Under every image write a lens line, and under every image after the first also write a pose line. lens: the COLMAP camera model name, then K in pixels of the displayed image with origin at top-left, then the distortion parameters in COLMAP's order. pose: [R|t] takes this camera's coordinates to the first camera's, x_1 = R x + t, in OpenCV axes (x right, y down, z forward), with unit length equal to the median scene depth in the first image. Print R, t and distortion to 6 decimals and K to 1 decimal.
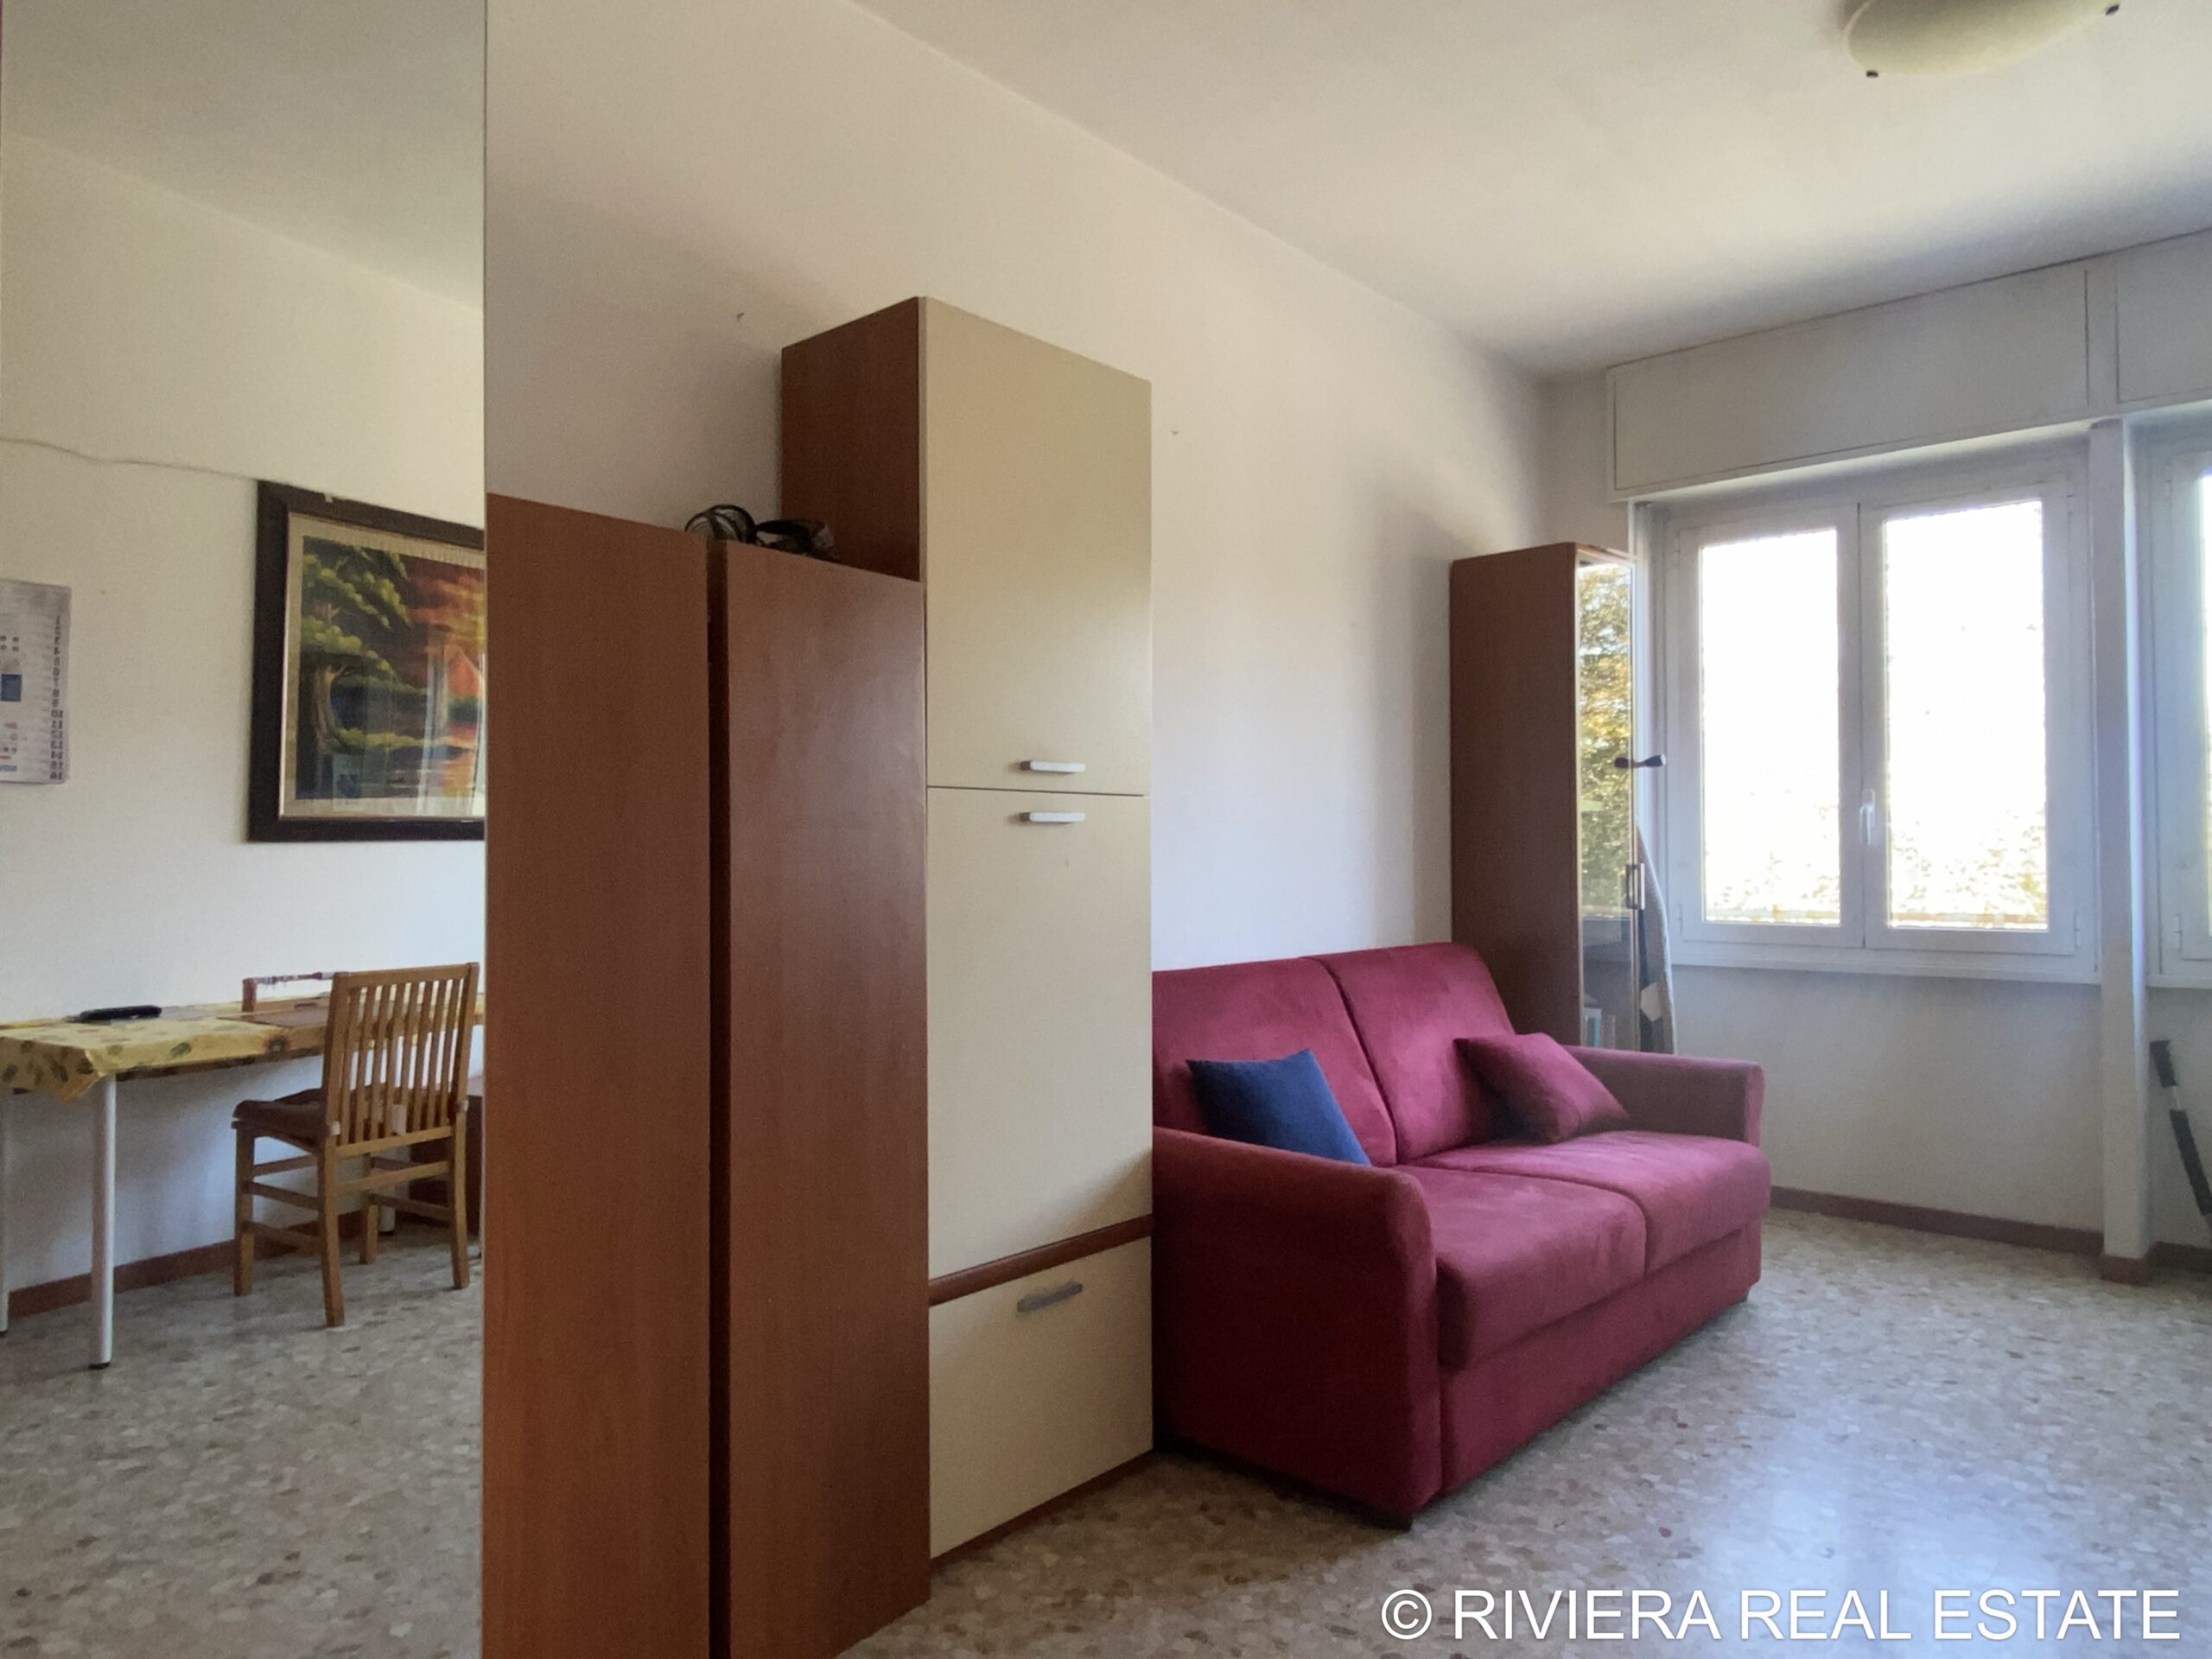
lens RADIAL K [[1442.8, 0, 1080.9], [0, 1442.8, 828.5], [0, 0, 1]] dist [0.052400, -0.056255]
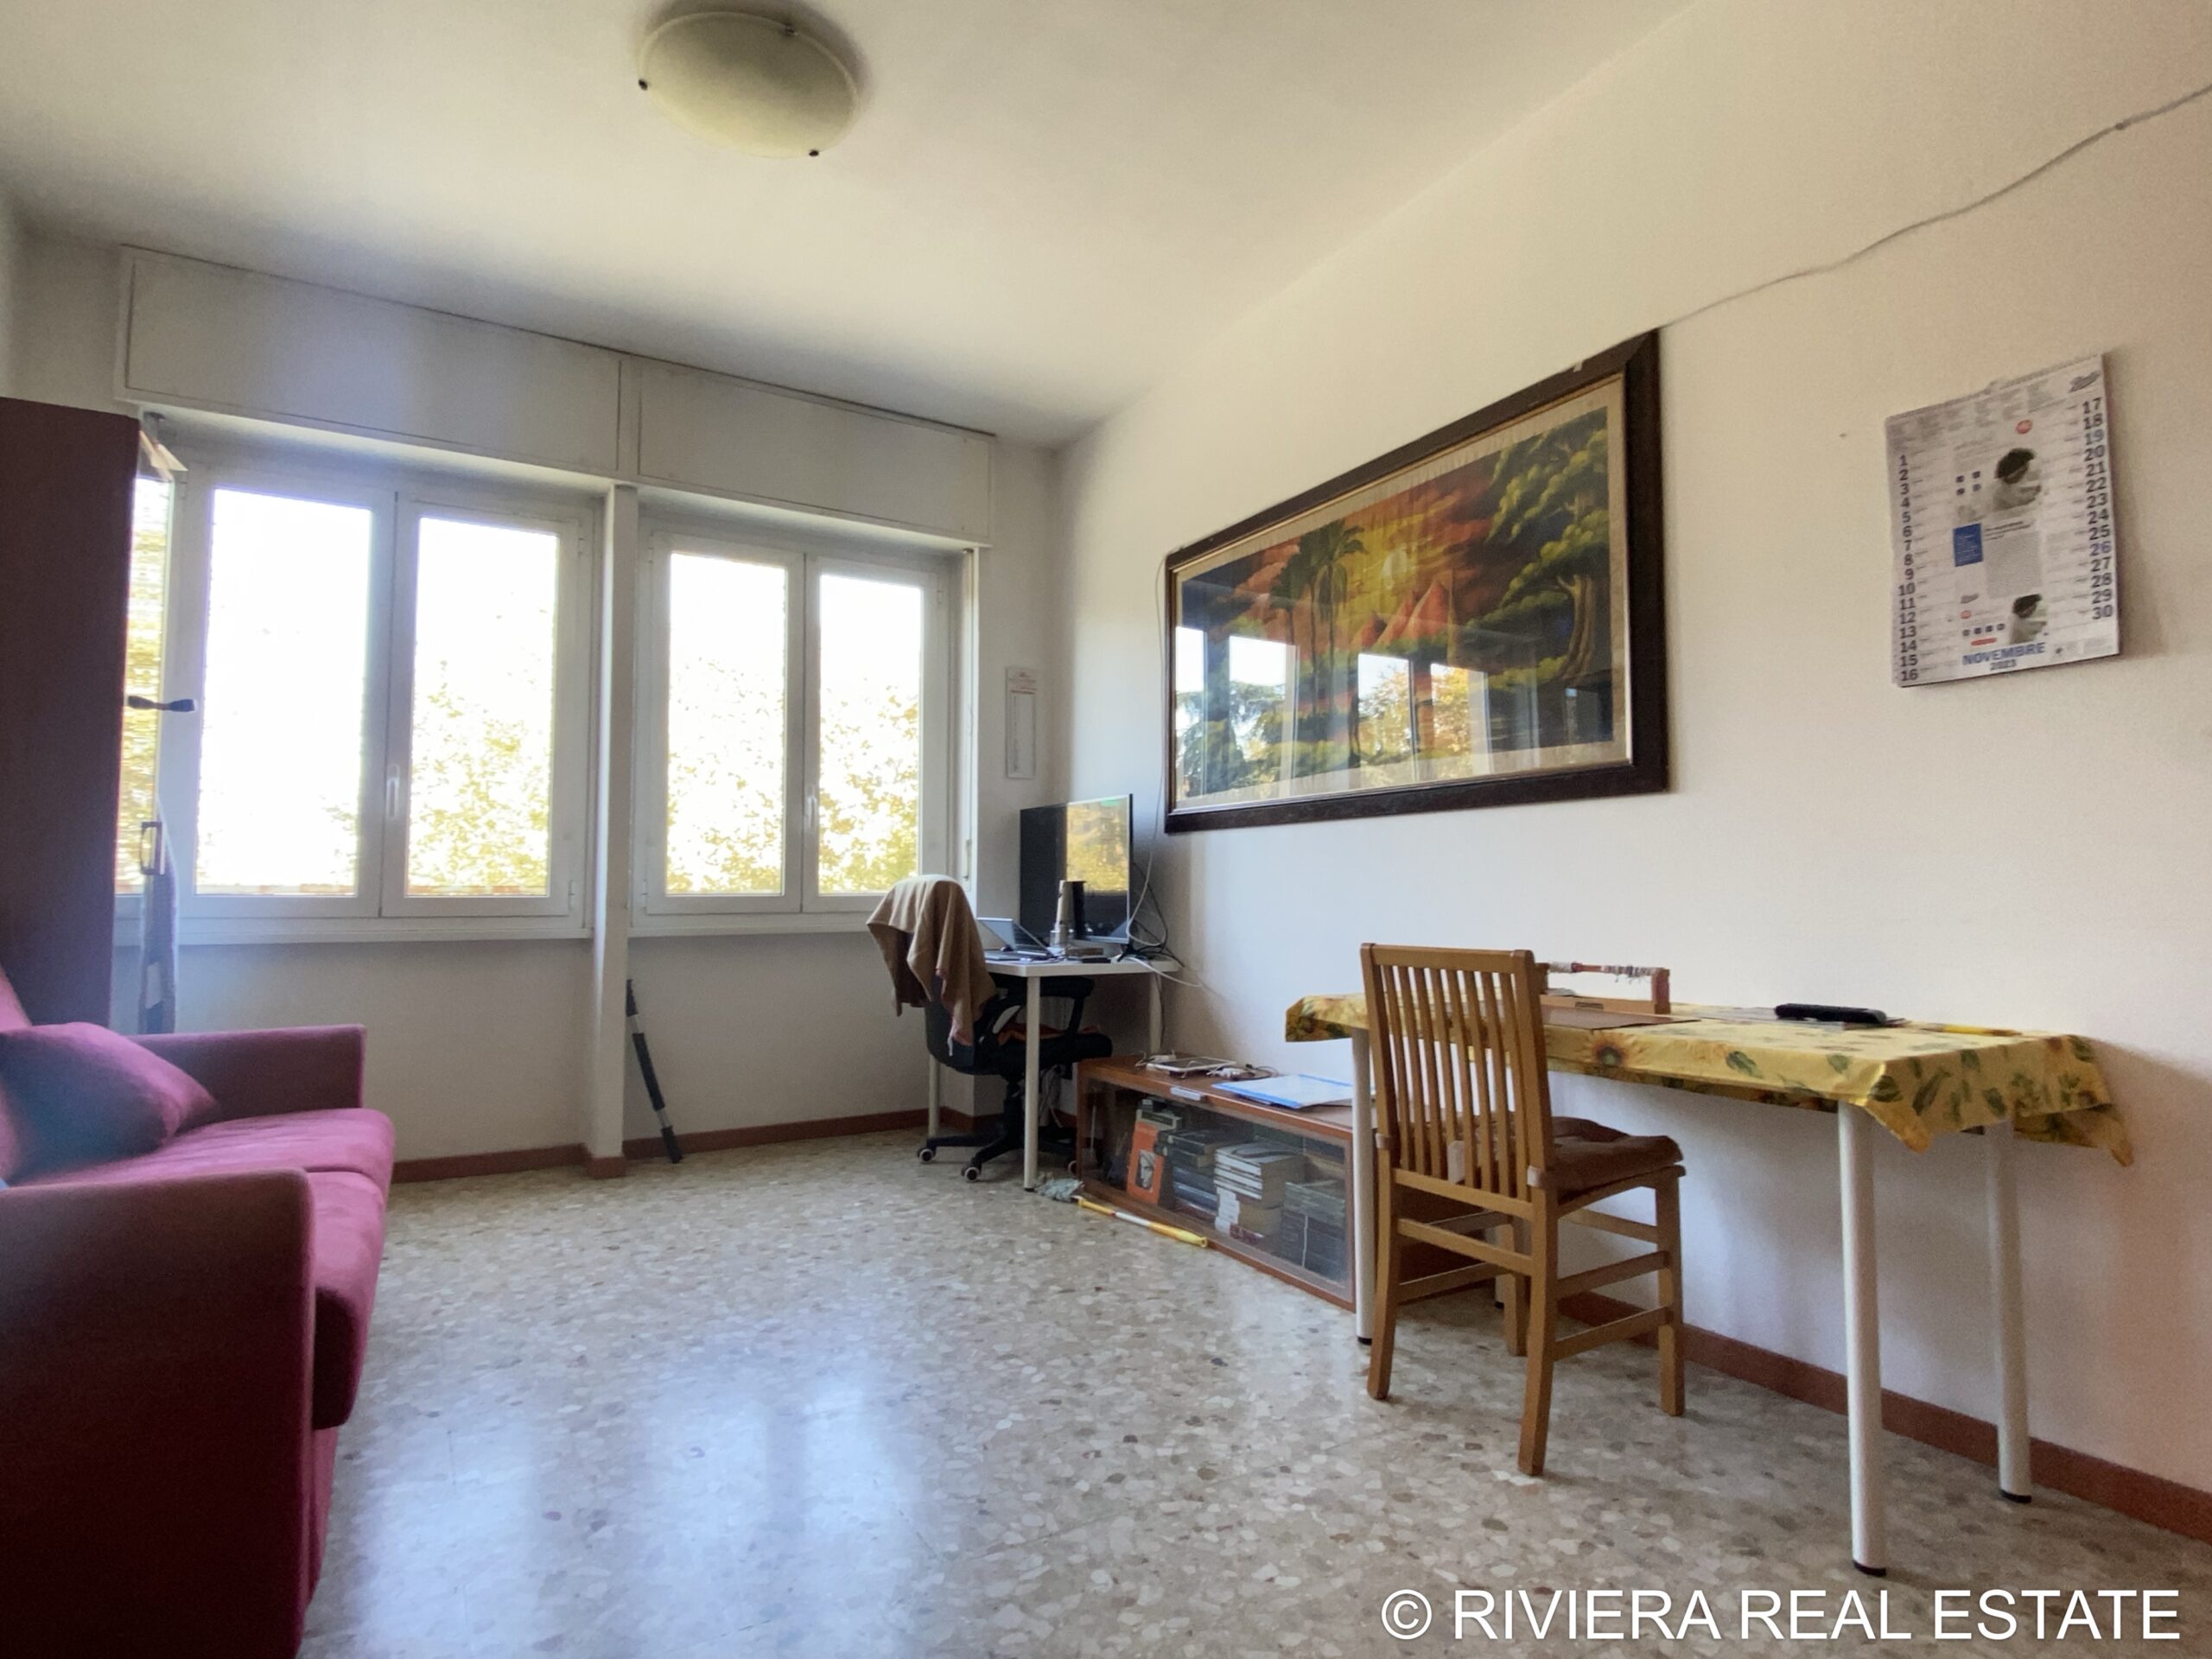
lens RADIAL K [[1178.2, 0, 1108.3], [0, 1178.2, 823.7], [0, 0, 1]] dist [0.029030, -0.004872]
pose [[0.303153, 0.062743, 0.950874, -0.157970], [-0.019617, 0.998030, -0.059600, 0.078750], [-0.952740, -0.000585, 0.303786, 0.357651]]
